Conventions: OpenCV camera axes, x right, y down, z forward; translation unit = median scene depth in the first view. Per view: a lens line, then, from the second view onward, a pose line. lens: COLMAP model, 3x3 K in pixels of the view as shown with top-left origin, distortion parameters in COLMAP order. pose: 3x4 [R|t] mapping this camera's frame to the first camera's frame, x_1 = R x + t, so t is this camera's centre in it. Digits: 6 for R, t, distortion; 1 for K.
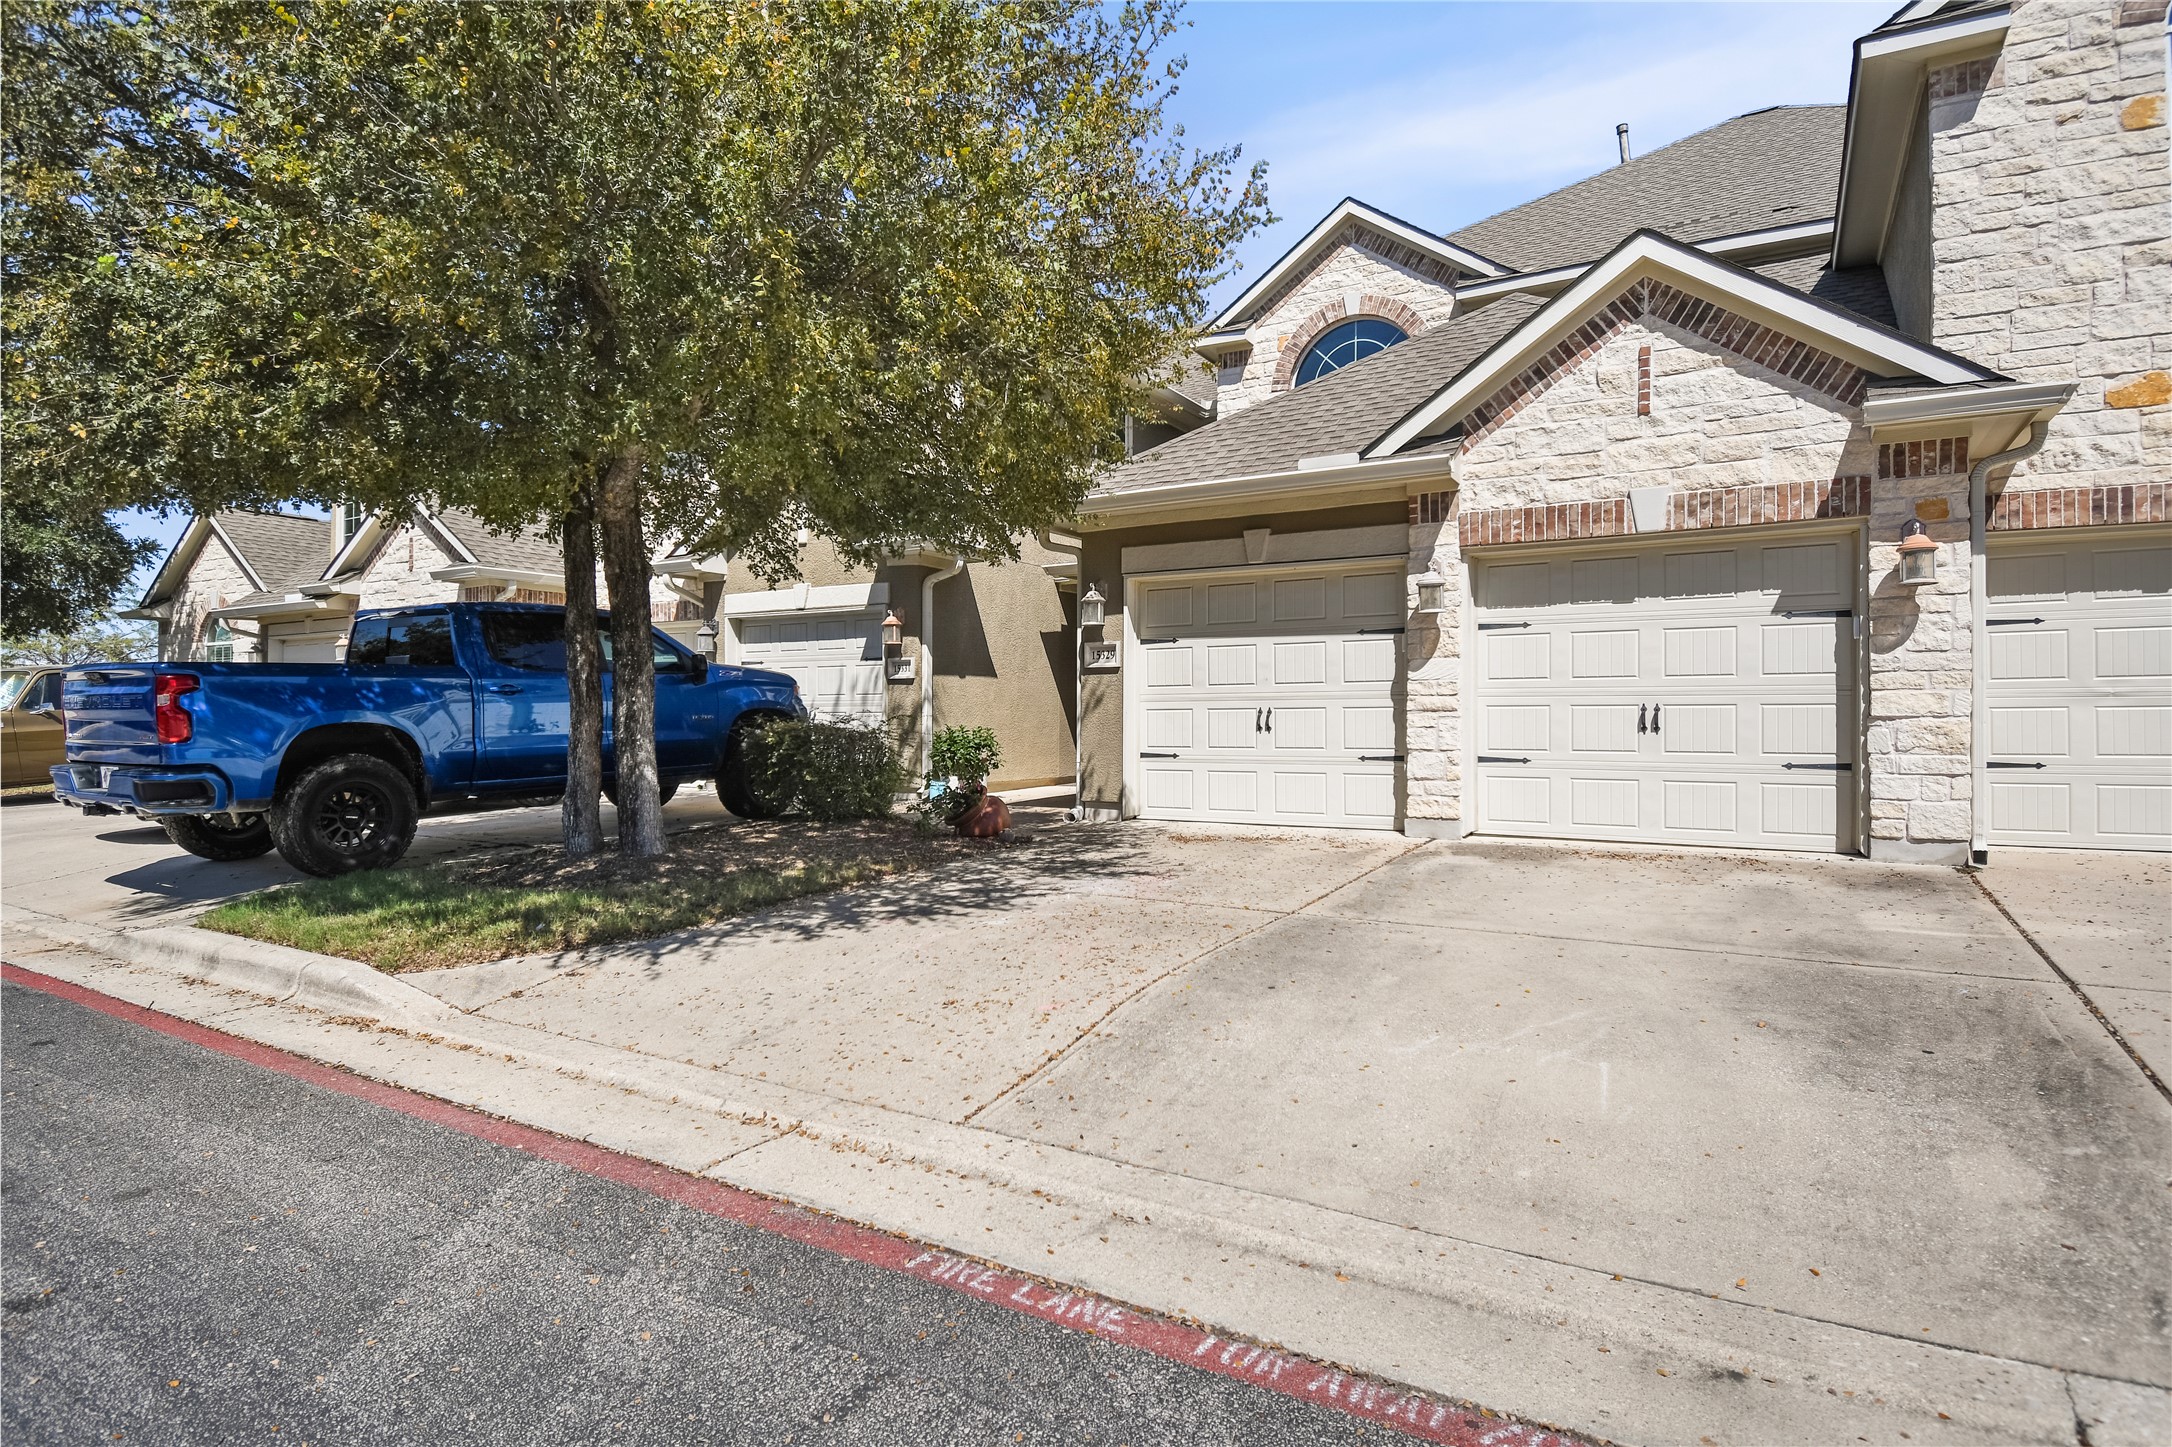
lens RADIAL K [[1142.8, 0, 1086.0], [0, 1142.8, 723.5], [0, 0, 1]] dist [0.020063, -0.027489]
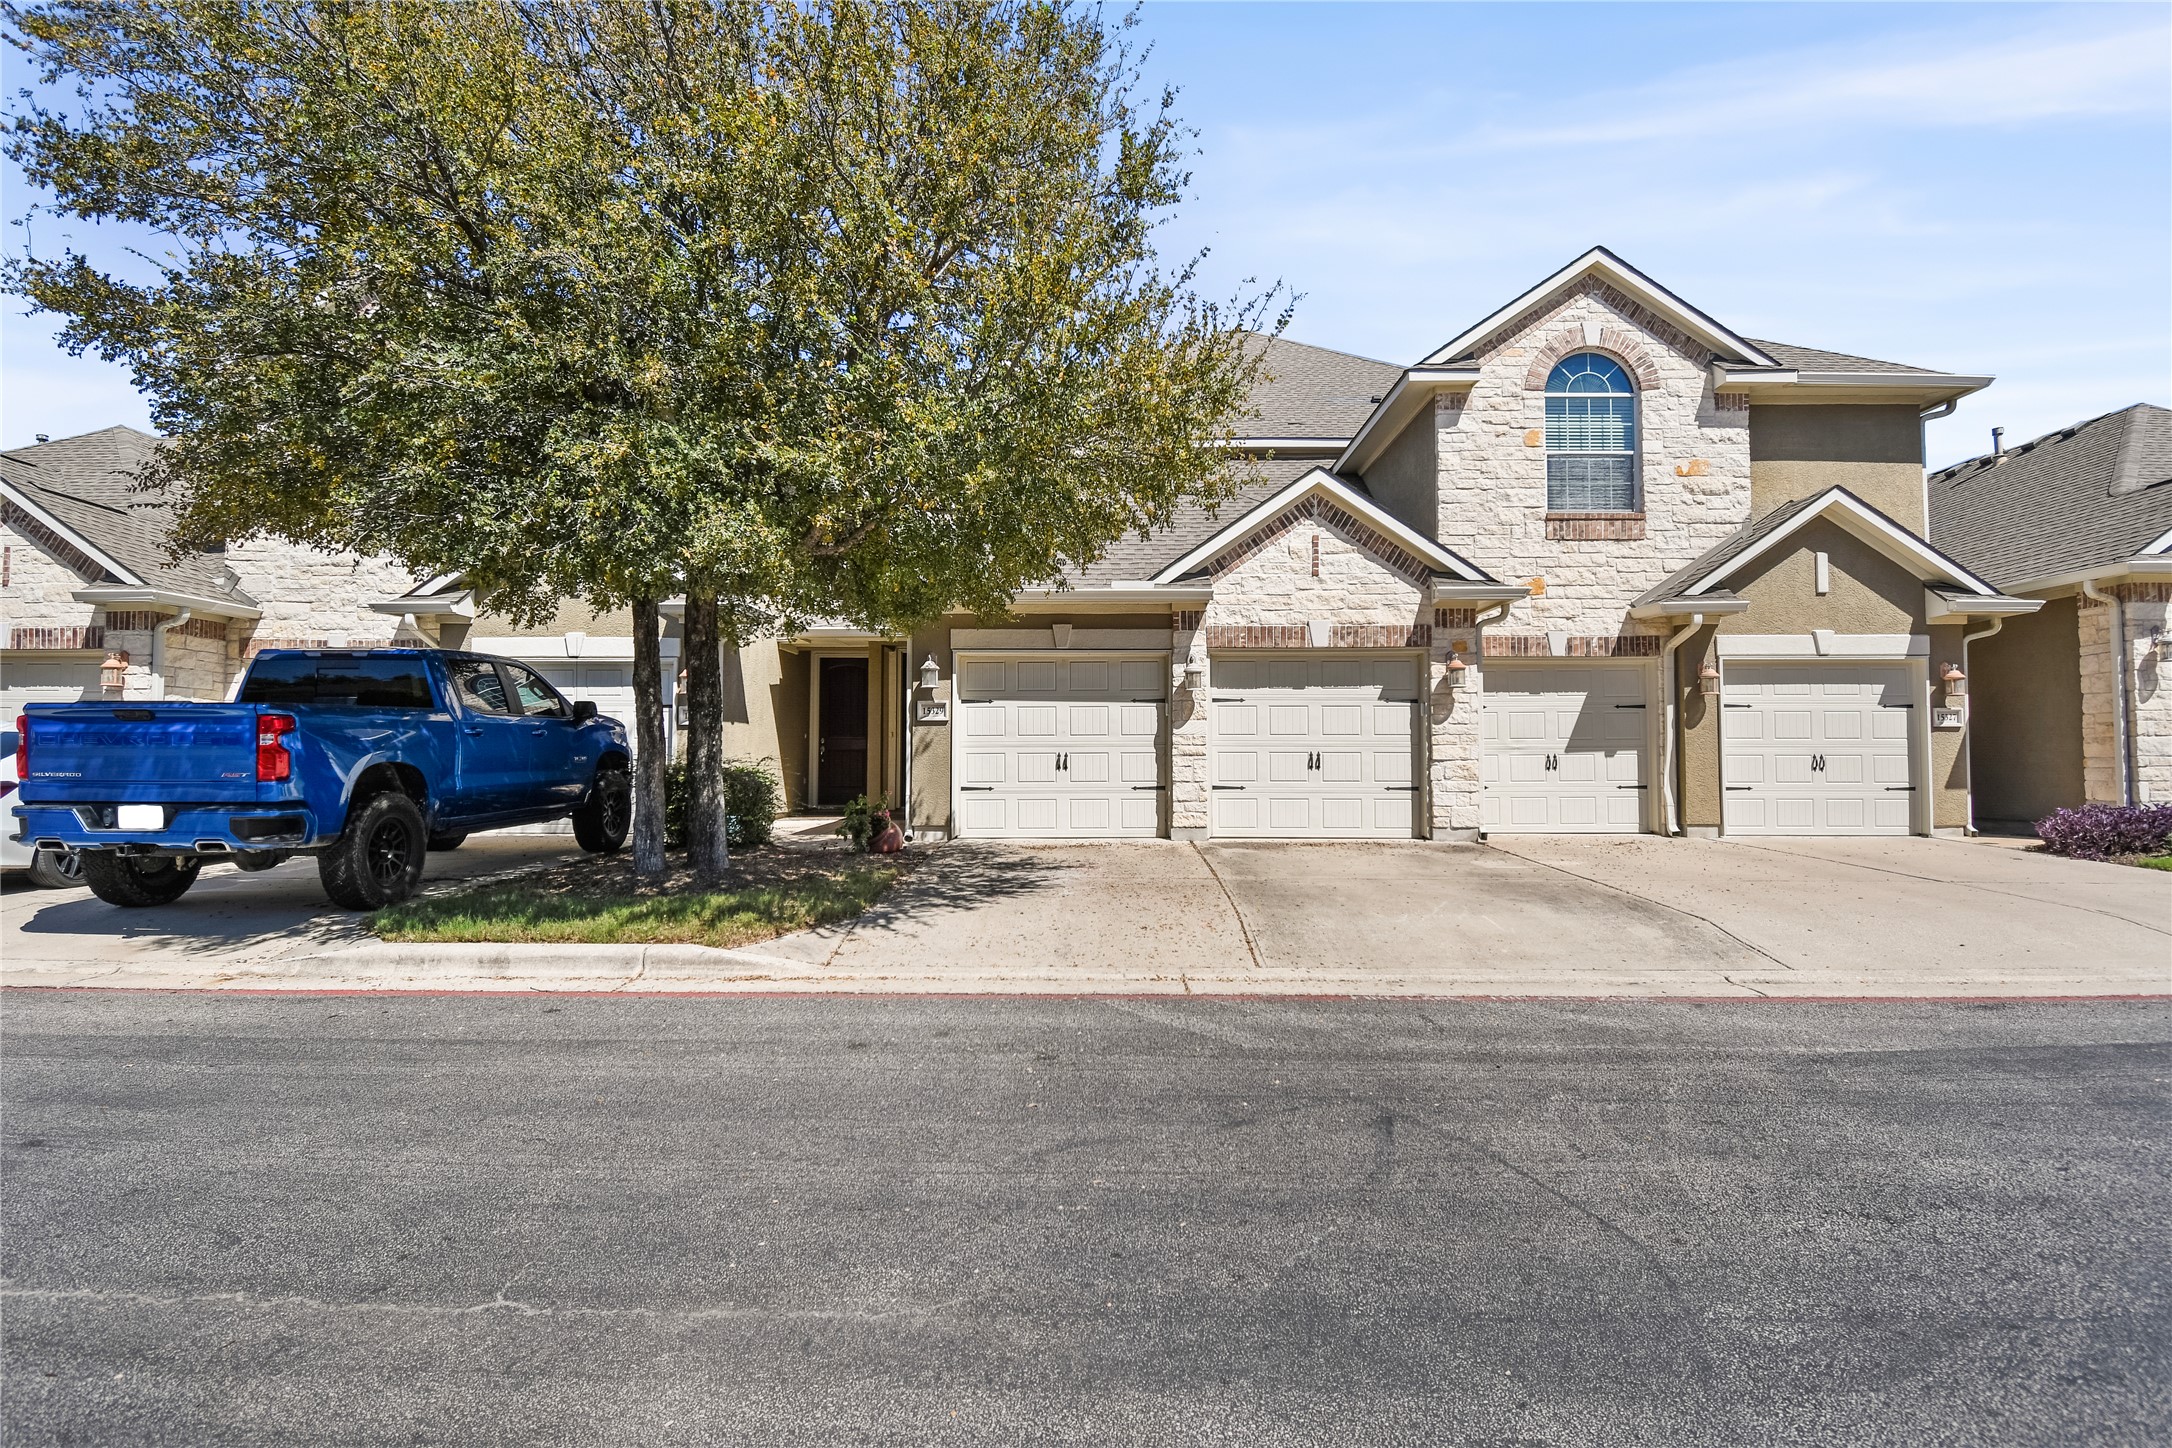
lens RADIAL K [[1142.8, 0, 1086.0], [0, 1142.8, 724.0], [0, 0, 1]] dist [0.020063, -0.027489]
pose [[0.867714, 0.018408, 0.496722, -0.608769], [0.000955, 0.999250, -0.038699, 0.006107], [-0.497062, 0.034054, 0.867046, -0.251359]]
